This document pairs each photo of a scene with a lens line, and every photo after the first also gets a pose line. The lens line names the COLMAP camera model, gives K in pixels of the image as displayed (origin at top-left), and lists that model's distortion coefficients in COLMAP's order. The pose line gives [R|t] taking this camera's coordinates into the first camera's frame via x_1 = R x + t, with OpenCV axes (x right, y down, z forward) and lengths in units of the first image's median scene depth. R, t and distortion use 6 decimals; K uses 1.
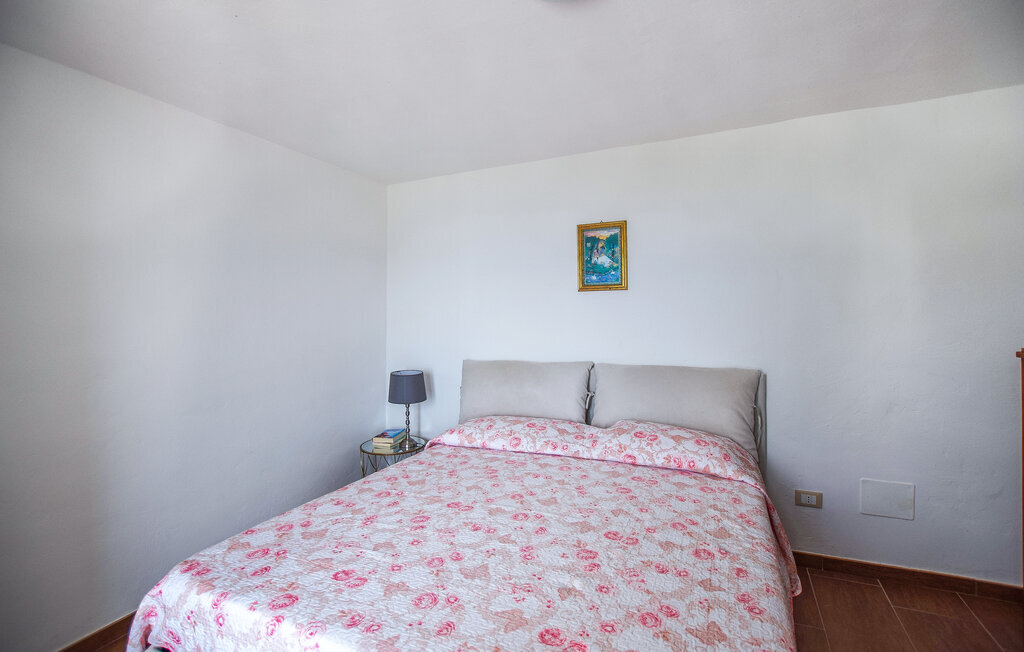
lens RADIAL K [[464.3, 0, 511.2], [0, 464.3, 320.9], [0, 0, 1]] dist [-0.027679, 0.000076]
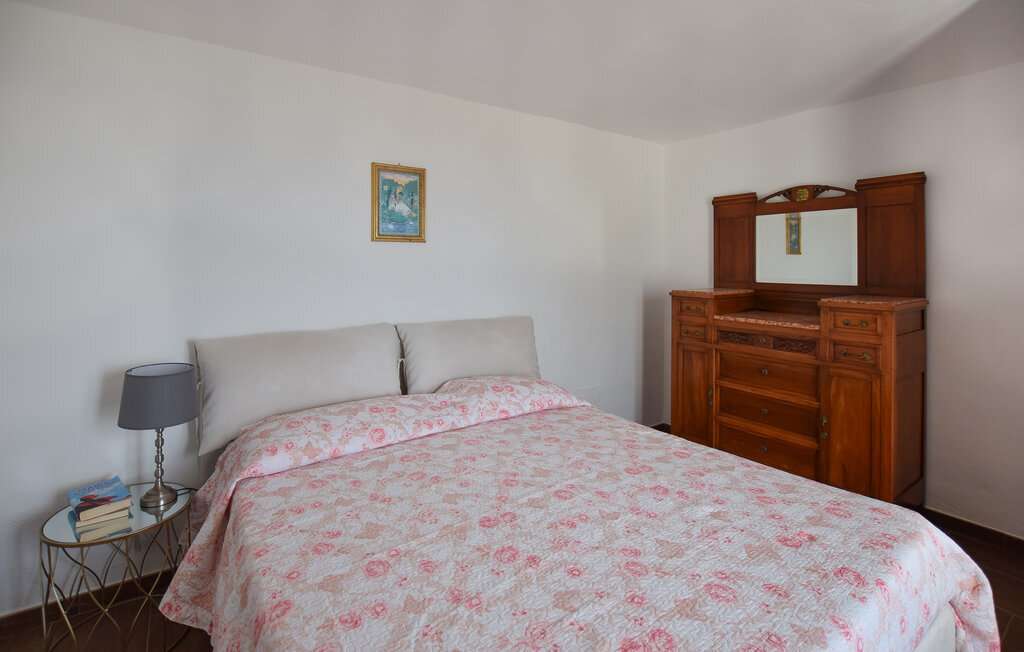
lens RADIAL K [[468.9, 0, 511.8], [0, 468.9, 267.3], [0, 0, 1]] dist [-0.026422, 0.000141]
pose [[0.504786, 0.017054, 0.863076, -0.569778], [0.003937, 0.999749, -0.022057, 0.004845], [-0.863236, 0.014532, 0.504592, 0.441883]]
